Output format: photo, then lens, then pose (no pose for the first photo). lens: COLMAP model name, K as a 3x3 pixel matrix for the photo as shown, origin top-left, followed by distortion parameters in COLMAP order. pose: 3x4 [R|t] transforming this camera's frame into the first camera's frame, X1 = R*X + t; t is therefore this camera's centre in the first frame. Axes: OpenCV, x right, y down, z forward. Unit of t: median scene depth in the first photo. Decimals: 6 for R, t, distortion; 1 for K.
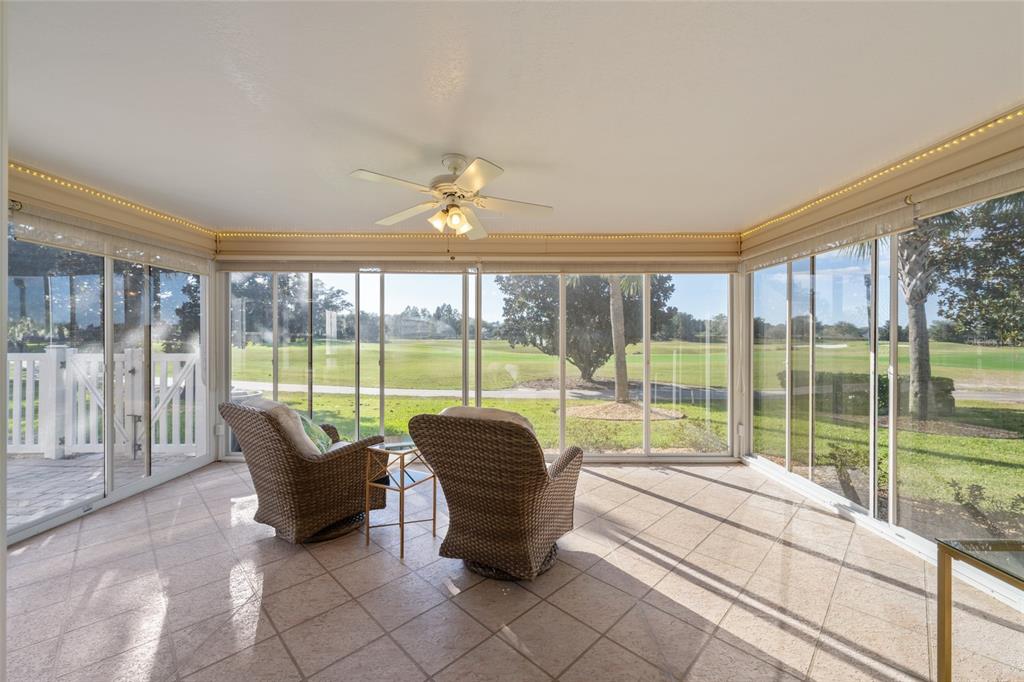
lens RADIAL K [[407.9, 0, 511.8], [0, 407.9, 337.7], [0, 0, 1]] dist [-0.000843, -0.000111]
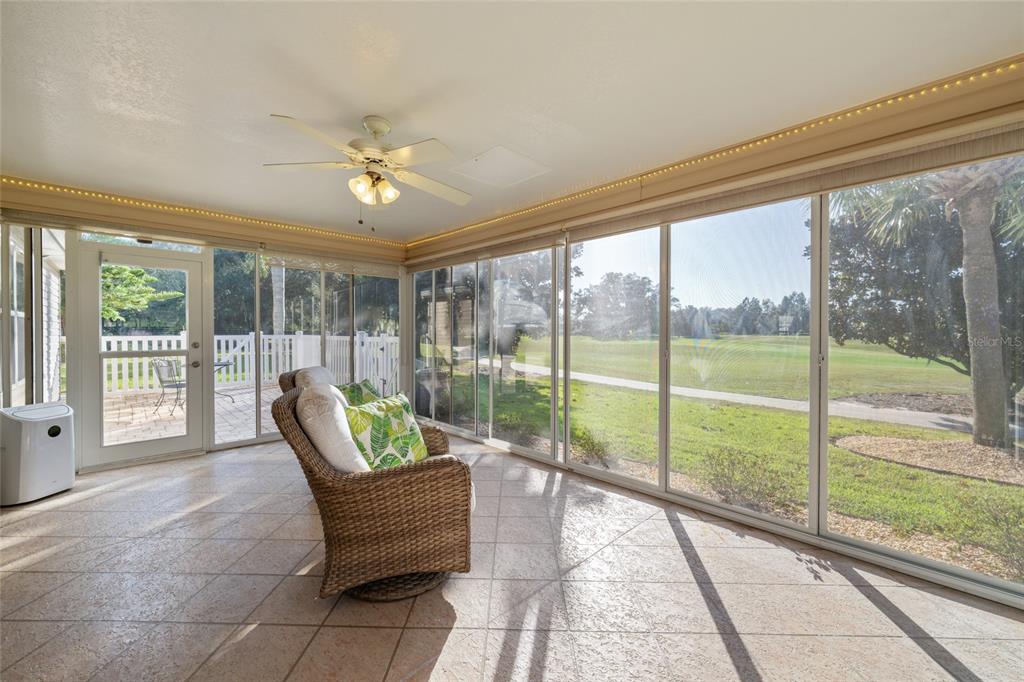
lens RADIAL K [[407.9, 0, 511.8], [0, 407.9, 337.7], [0, 0, 1]] dist [-0.000843, -0.000111]
pose [[0.693117, 0.008624, -0.720773, 0.444689], [-0.002757, 0.999953, 0.009313, 0.026947], [0.720820, -0.004468, 0.693108, 0.341756]]
